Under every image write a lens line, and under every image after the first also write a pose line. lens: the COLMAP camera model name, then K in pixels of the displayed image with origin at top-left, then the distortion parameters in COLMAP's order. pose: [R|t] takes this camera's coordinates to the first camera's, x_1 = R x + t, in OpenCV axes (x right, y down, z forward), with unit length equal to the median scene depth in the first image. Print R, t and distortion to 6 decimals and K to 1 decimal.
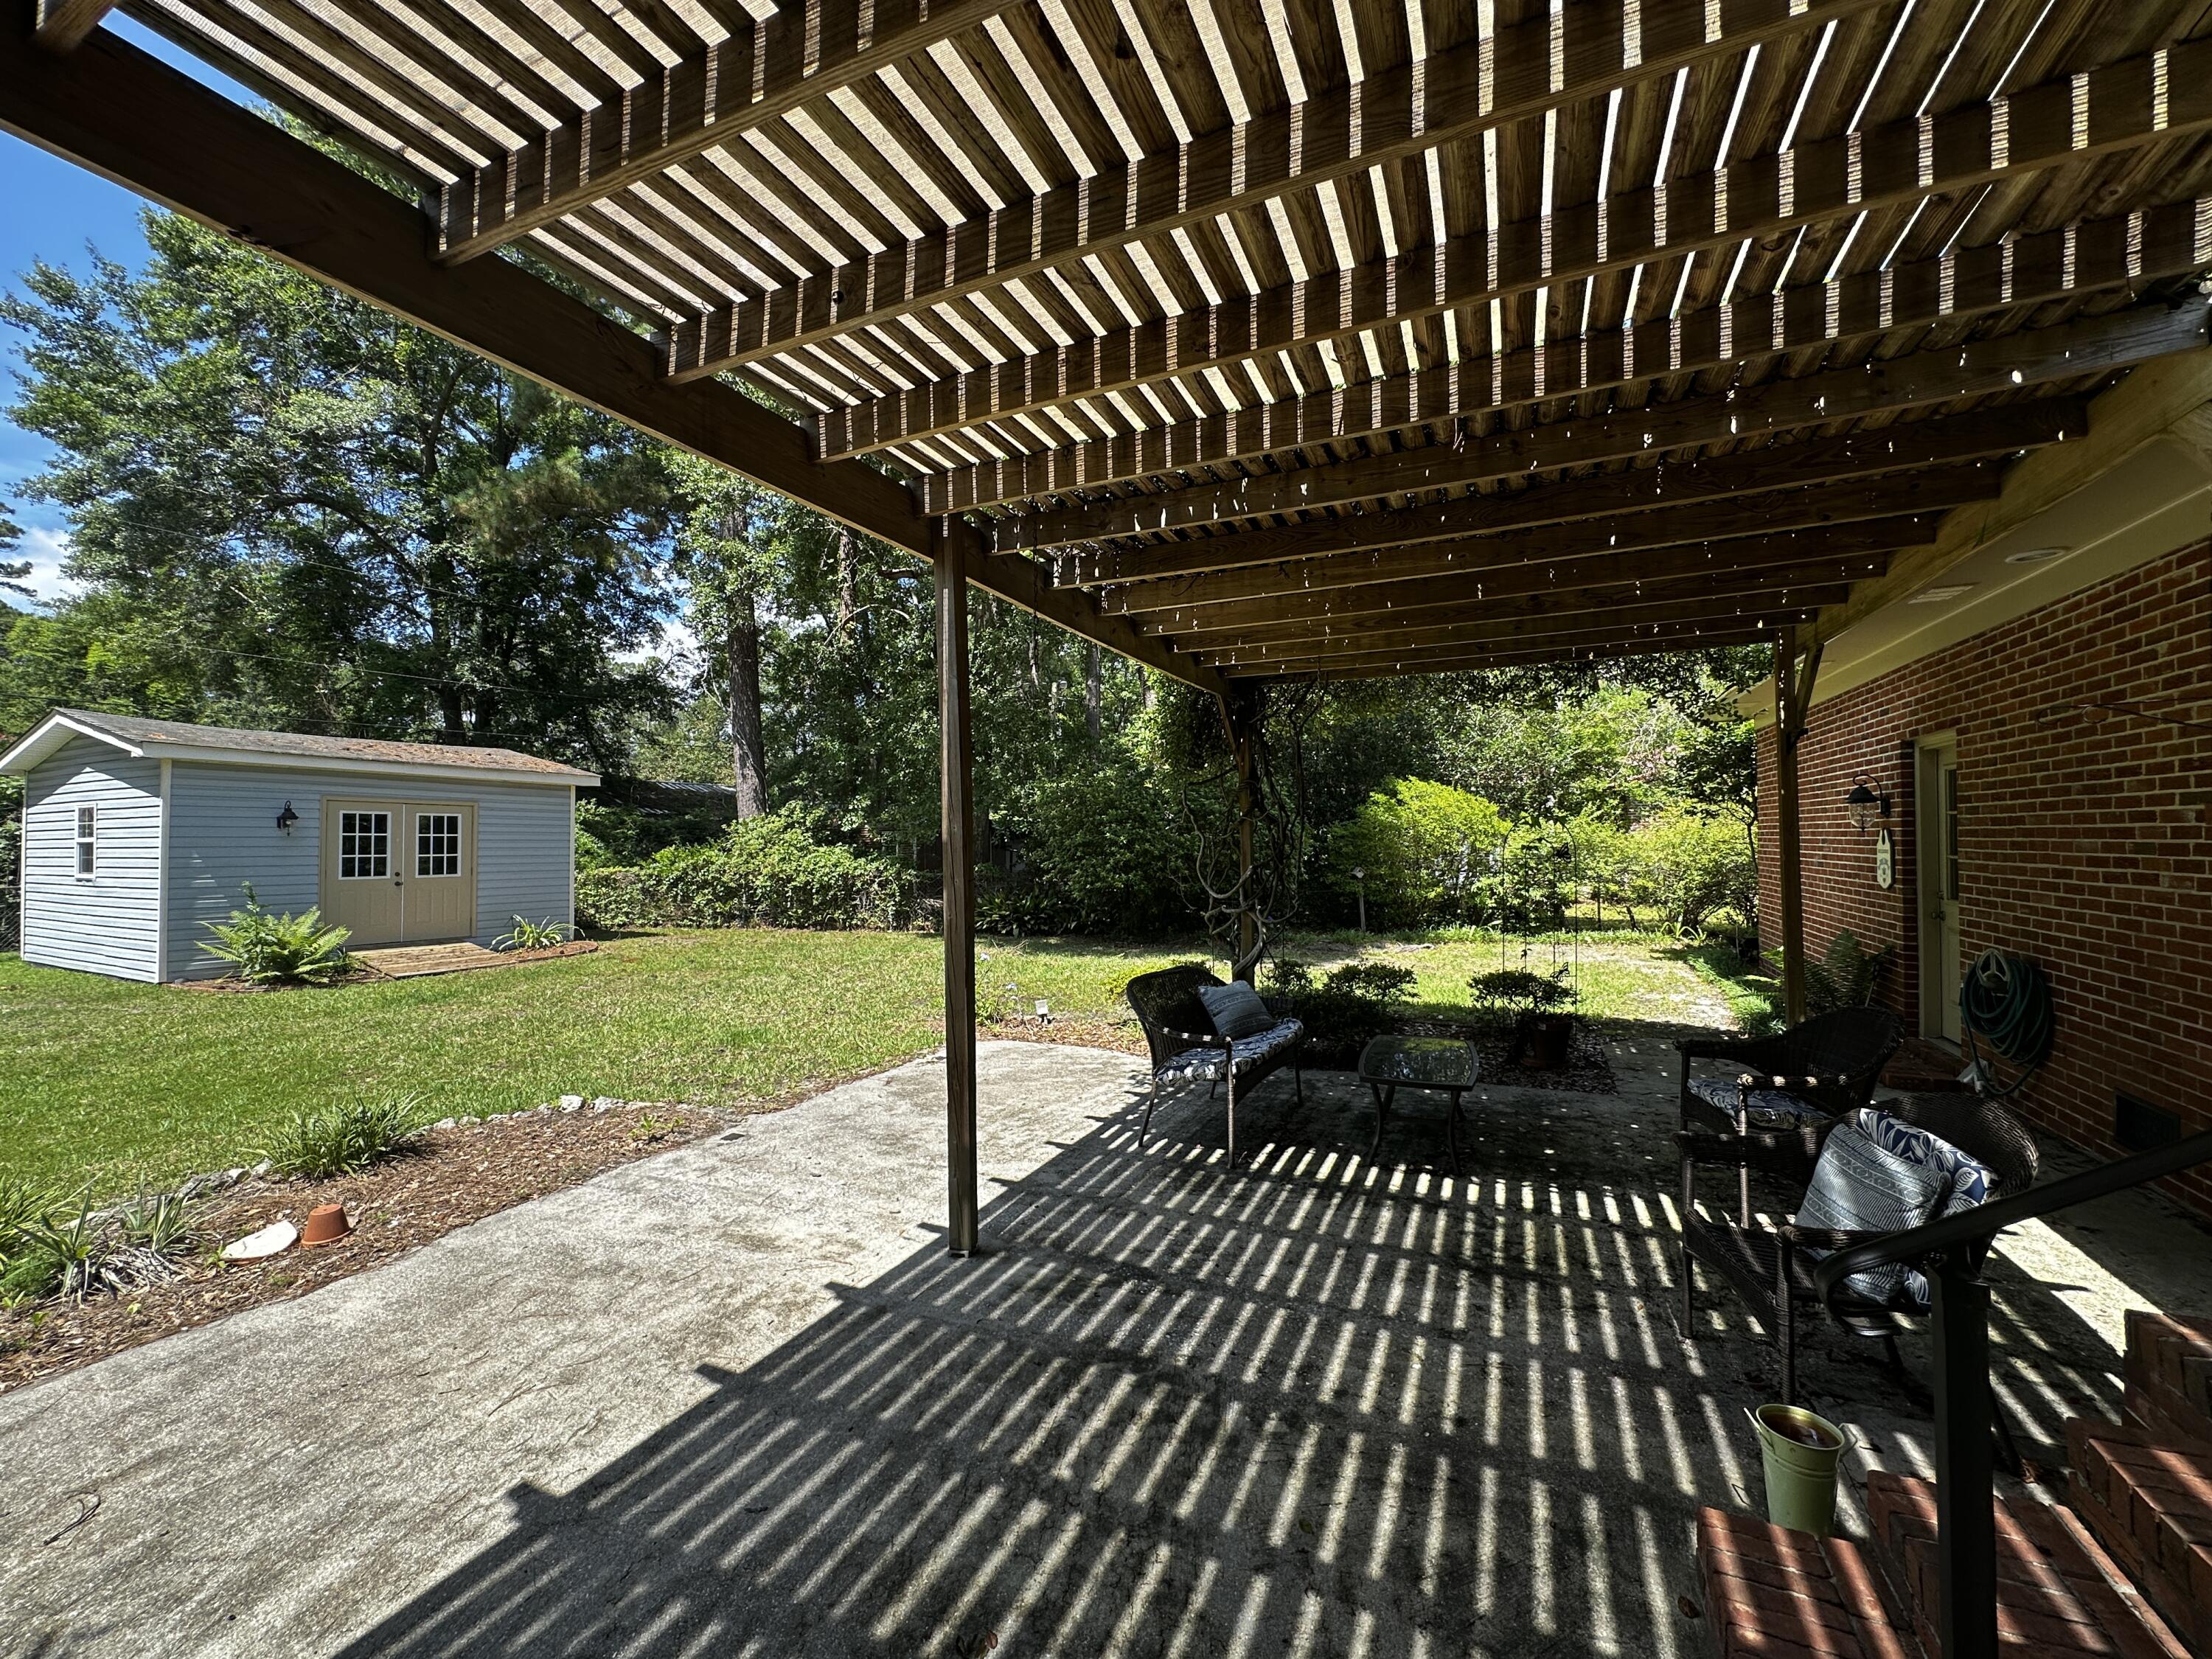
lens RADIAL K [[886.8, 0, 1102.1], [0, 886.8, 833.1], [0, 0, 1]] dist [-0.007063, 0.002188]
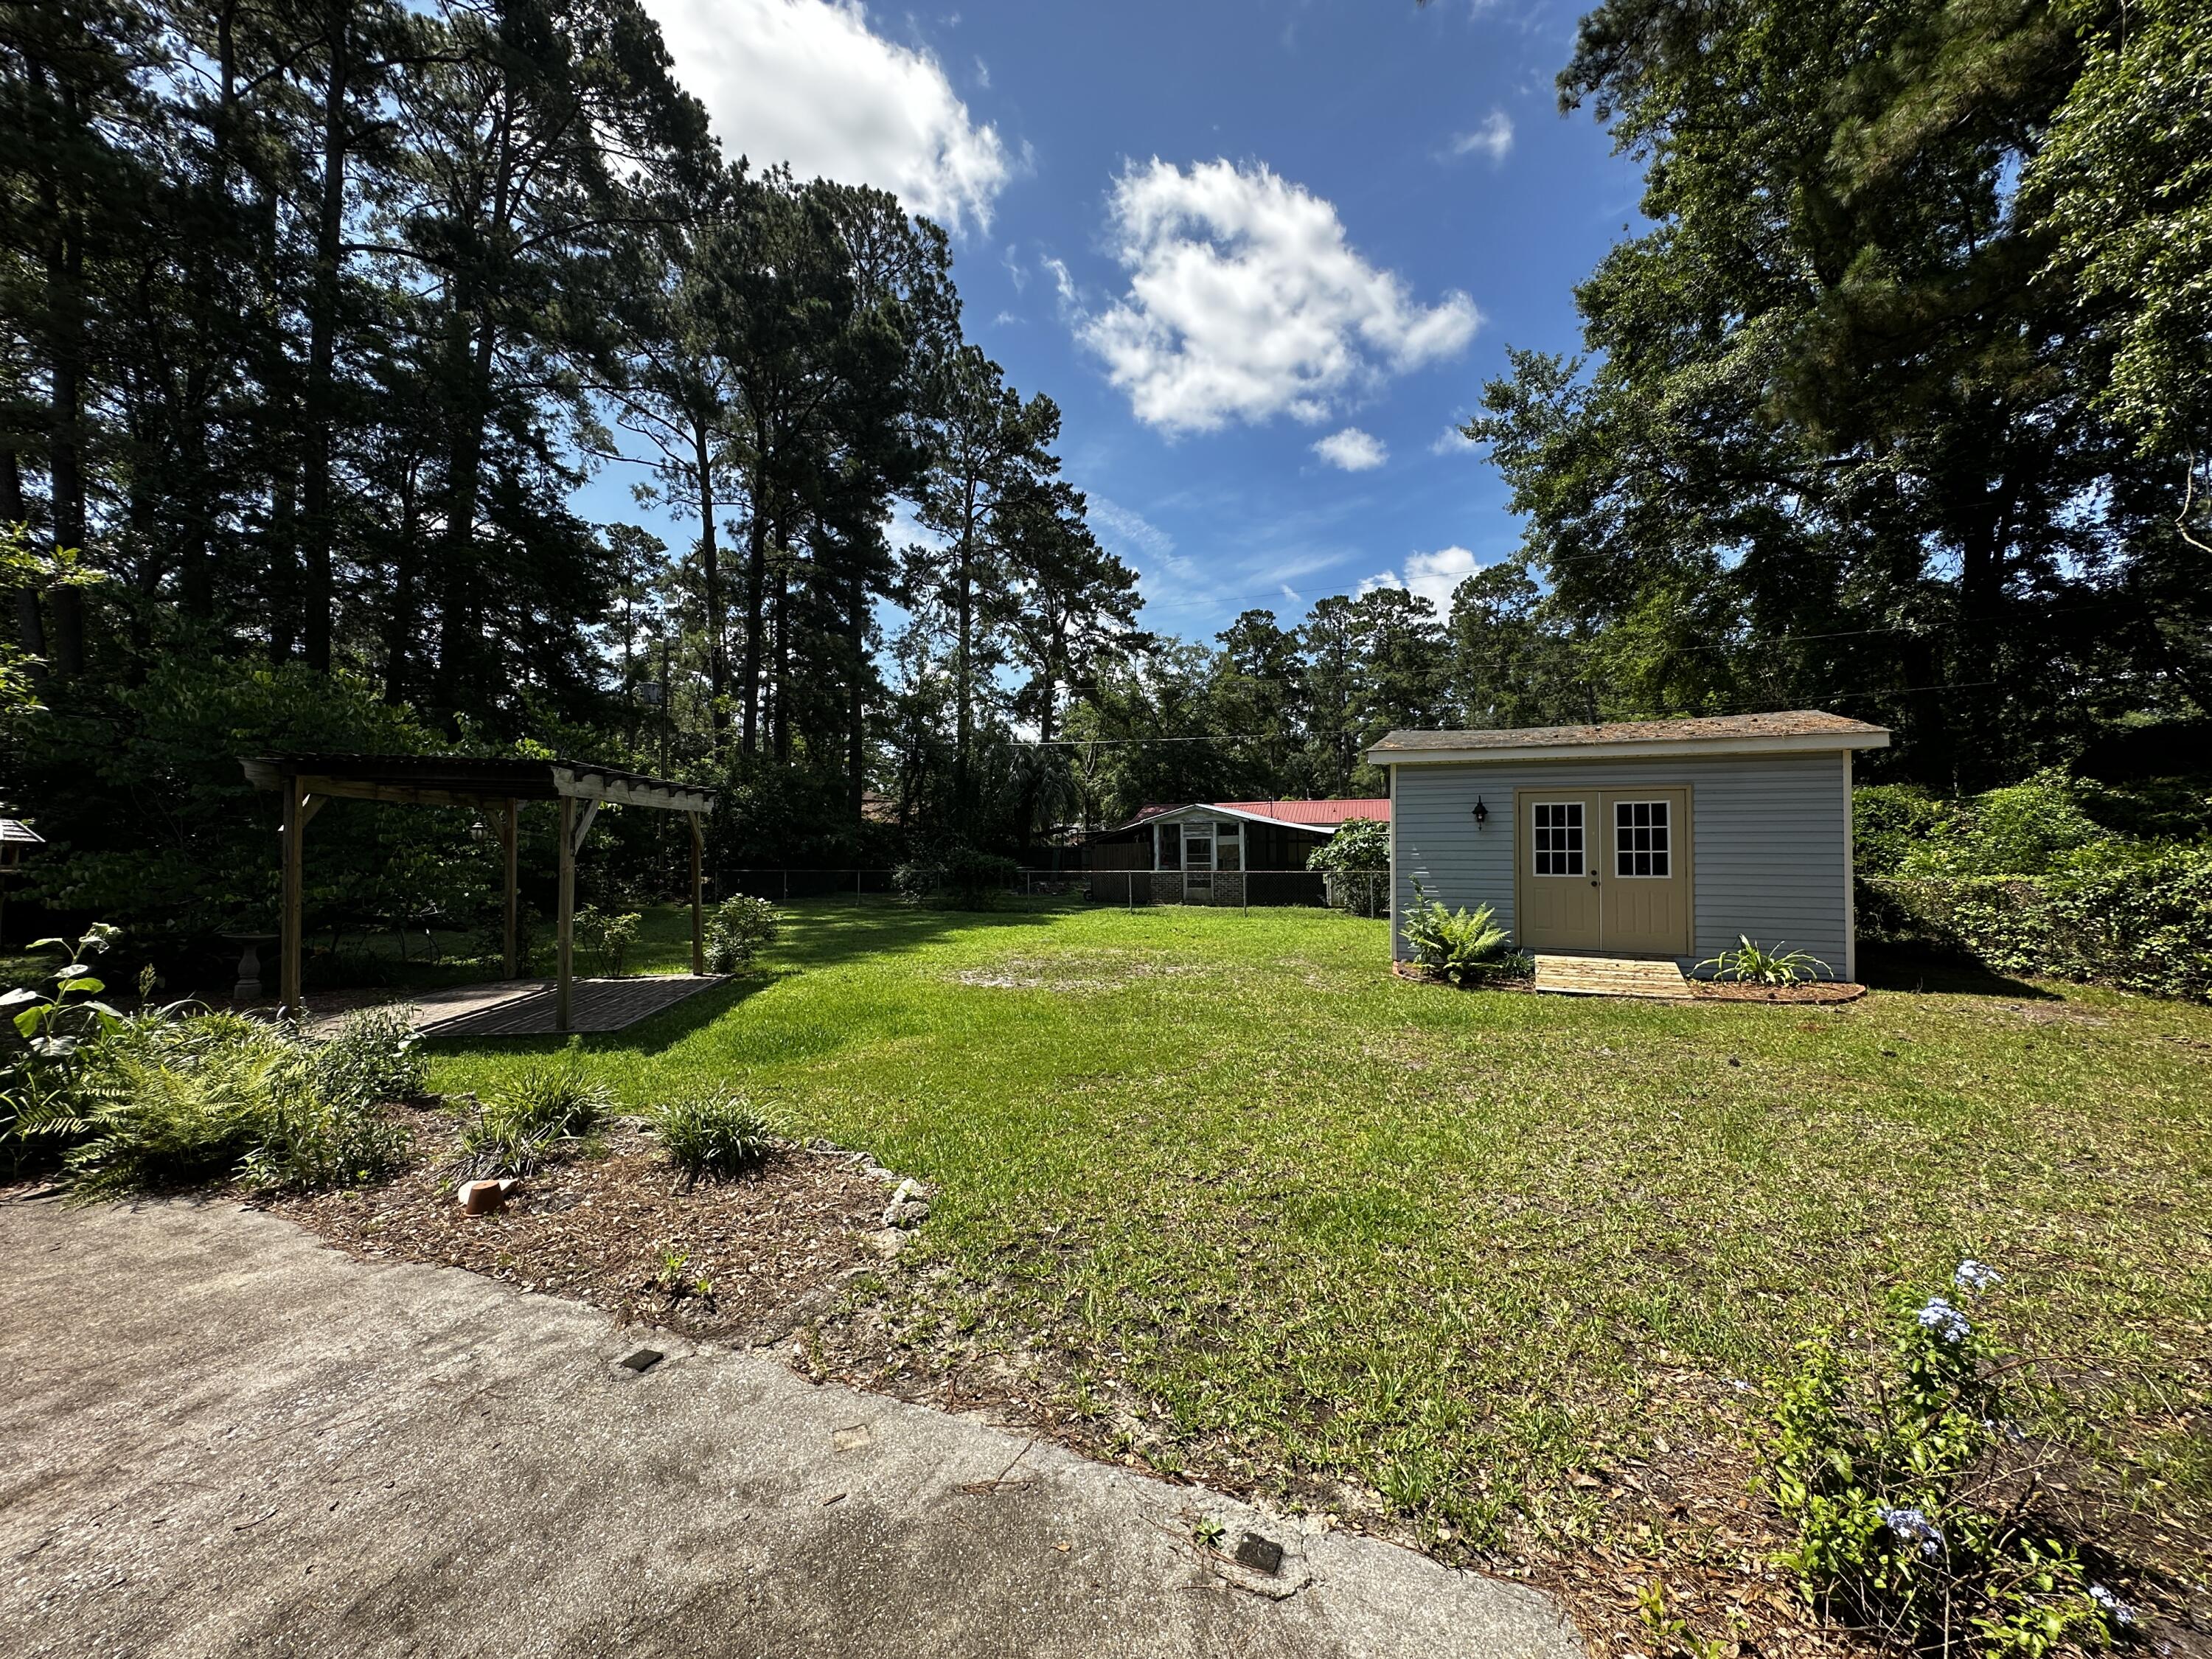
lens RADIAL K [[886.8, 0, 1099.9], [0, 886.8, 829.3], [0, 0, 1]] dist [-0.007063, 0.002188]
pose [[0.029524, -0.014441, -0.999460, 0.057324], [0.015856, 0.999777, -0.013978, 0.007935], [0.999438, -0.015435, 0.029746, 0.477756]]
